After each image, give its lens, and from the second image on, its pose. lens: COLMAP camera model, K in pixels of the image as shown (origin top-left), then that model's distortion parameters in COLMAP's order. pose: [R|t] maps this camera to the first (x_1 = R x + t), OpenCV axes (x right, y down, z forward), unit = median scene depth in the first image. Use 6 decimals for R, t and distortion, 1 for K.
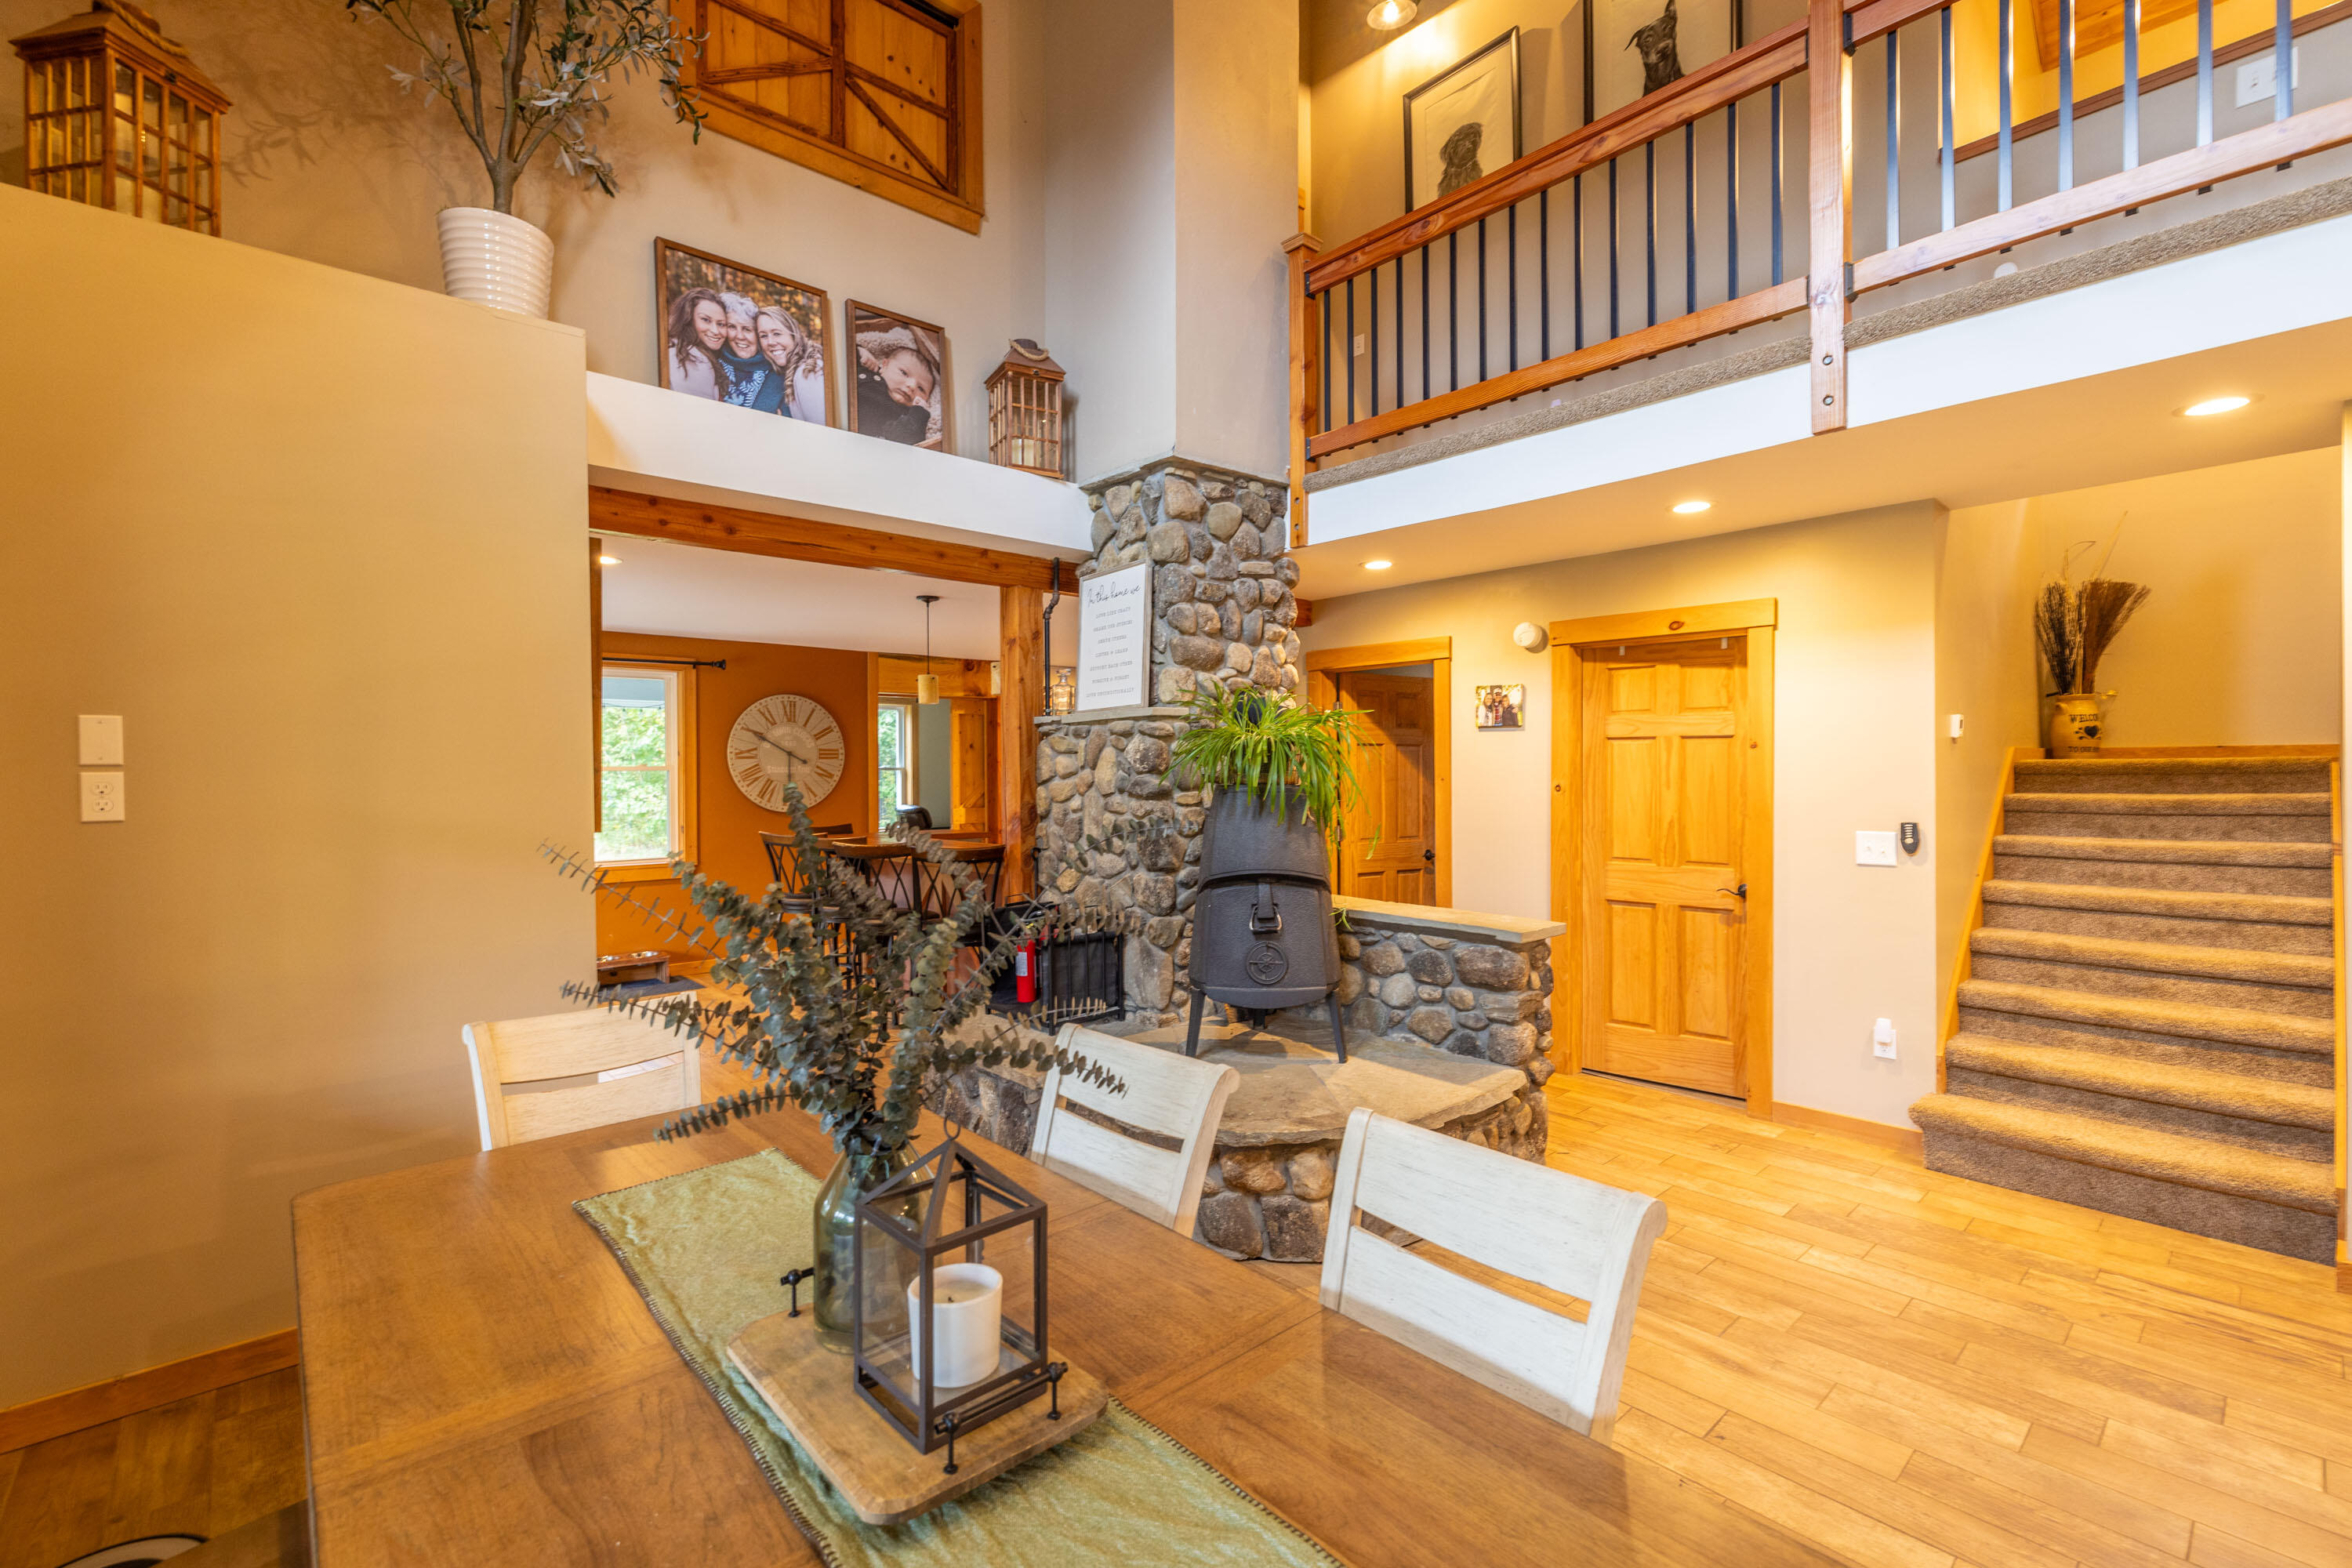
lens RADIAL K [[1028.4, 0, 1168.9], [0, 1028.4, 773.2], [0, 0, 1]] dist [0.002957, 0.000421]
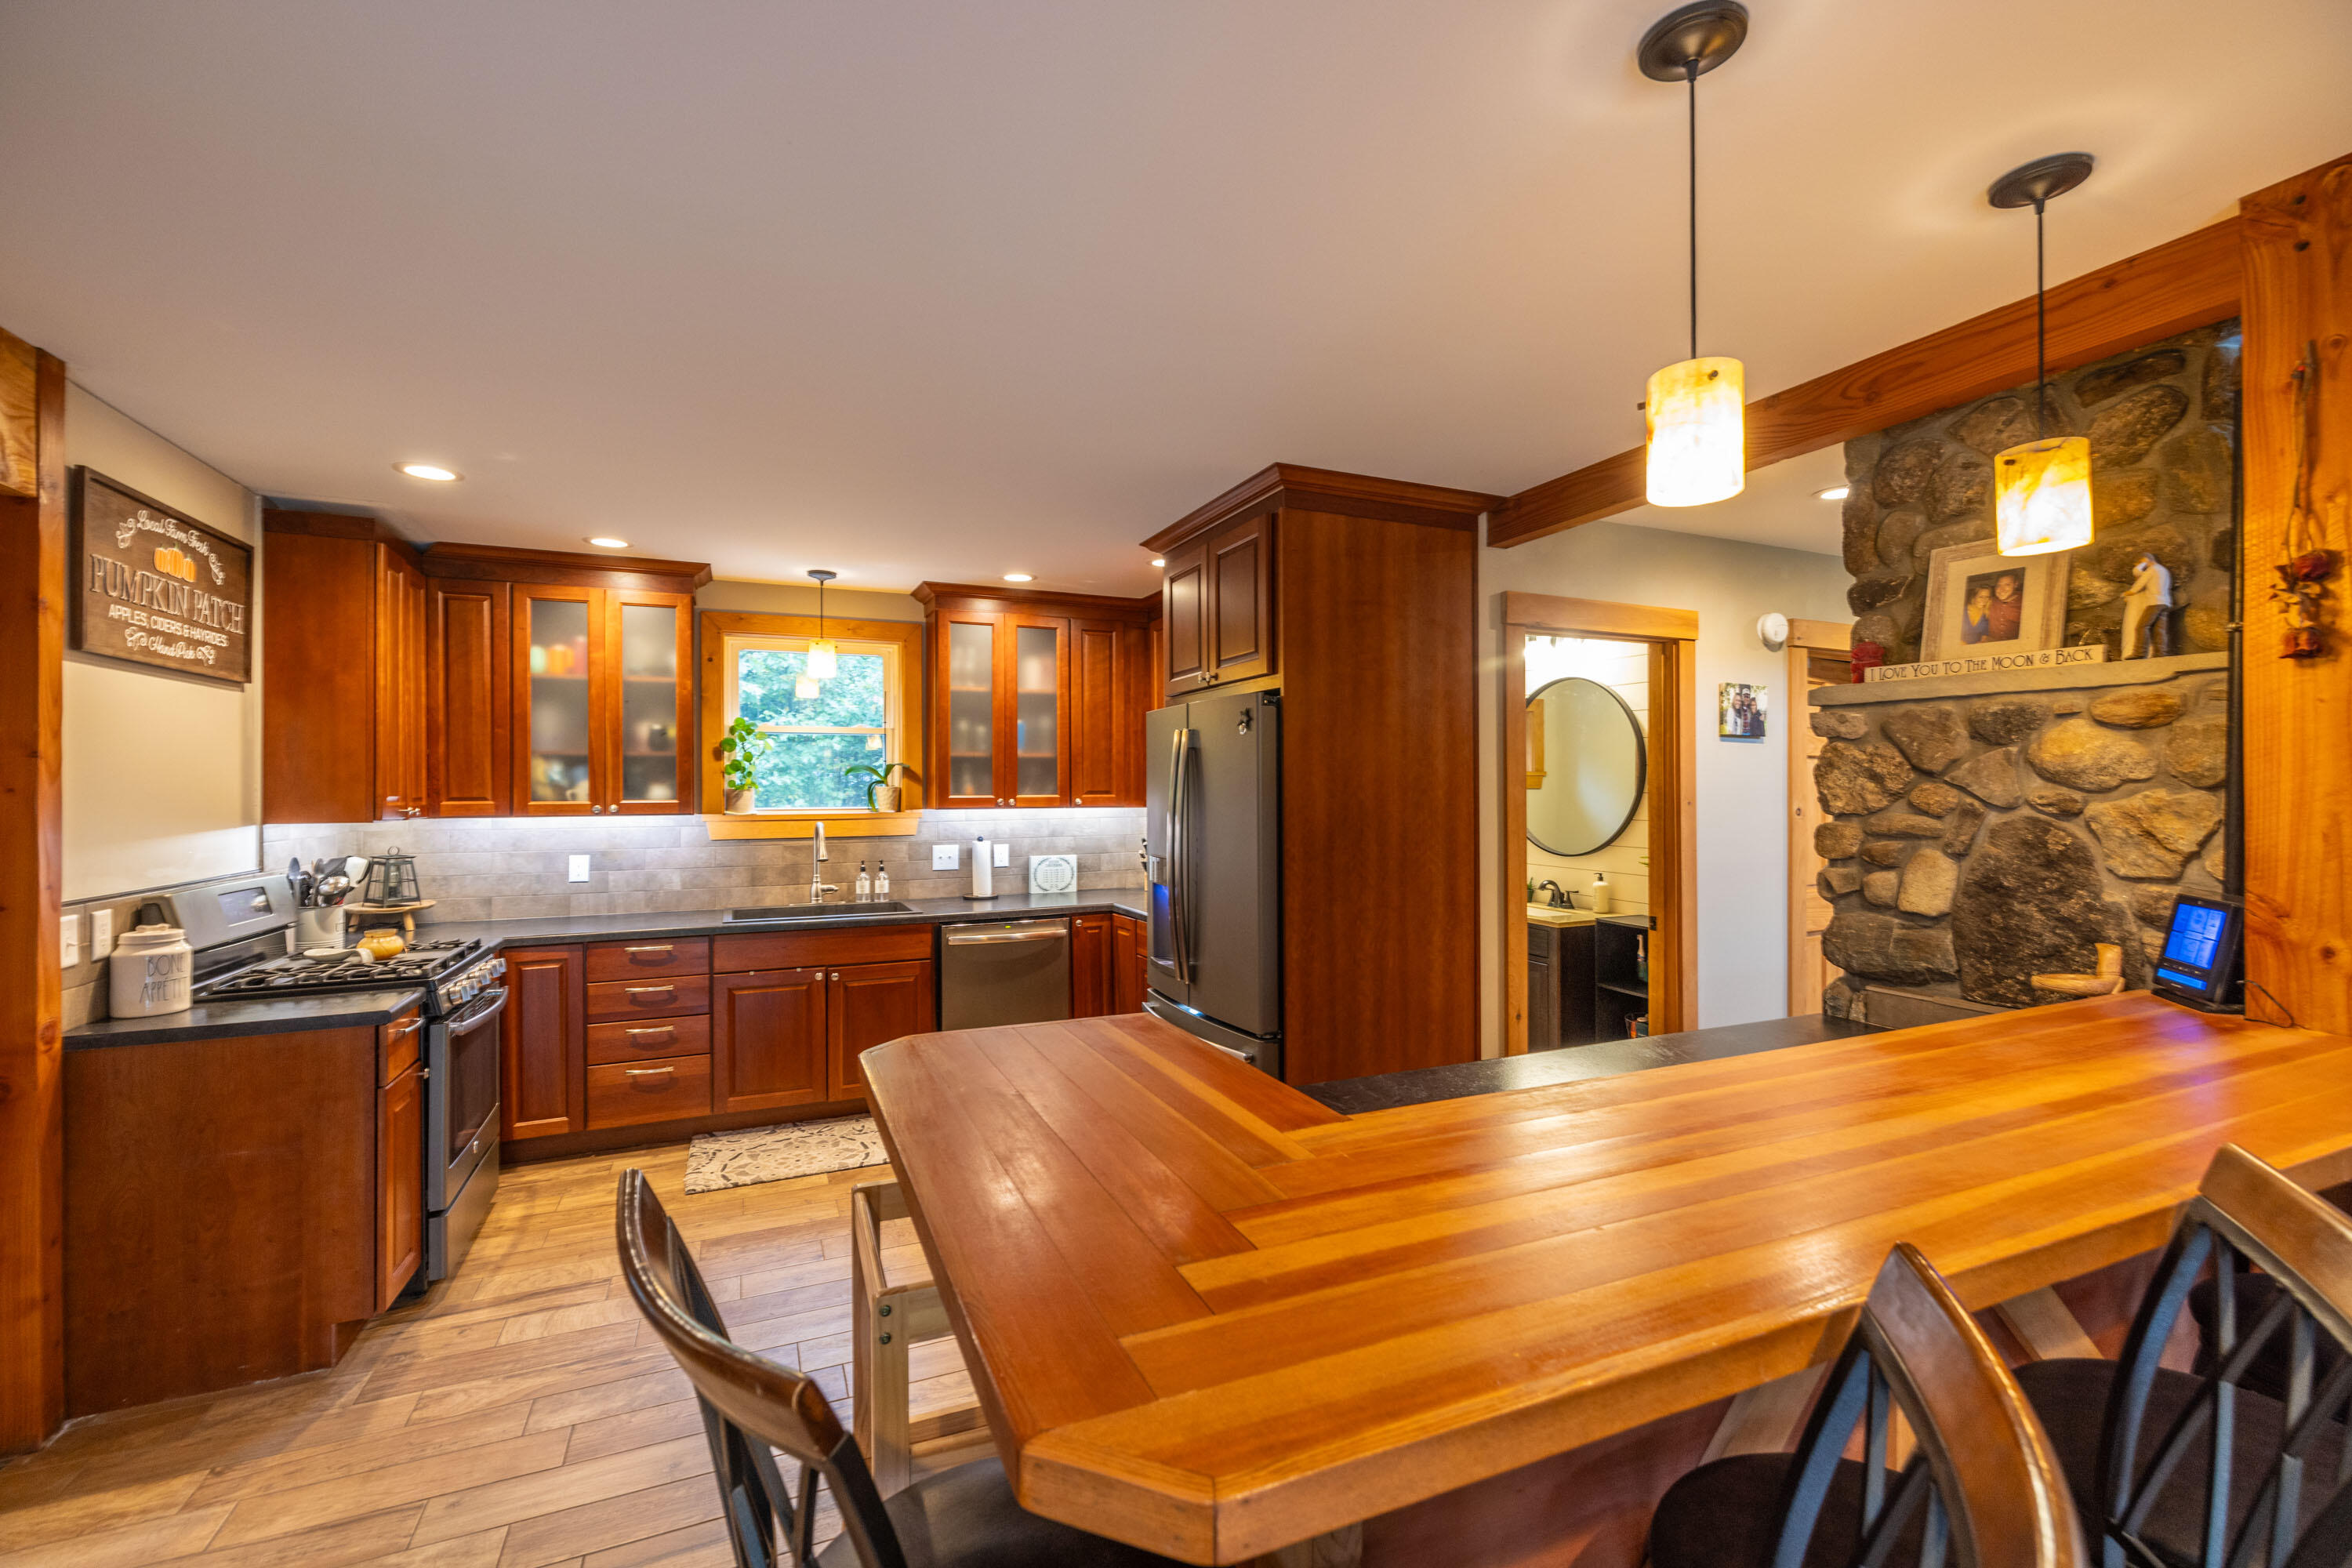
lens RADIAL K [[980.4, 0, 1167.6], [0, 980.4, 782.8], [0, 0, 1]] dist [0.001338, 0.000155]
pose [[0.313440, 0.010676, 0.949548, -0.654810], [0.002493, 0.999924, -0.012065, -0.001202], [-0.949605, 0.006149, 0.313390, 1.423697]]
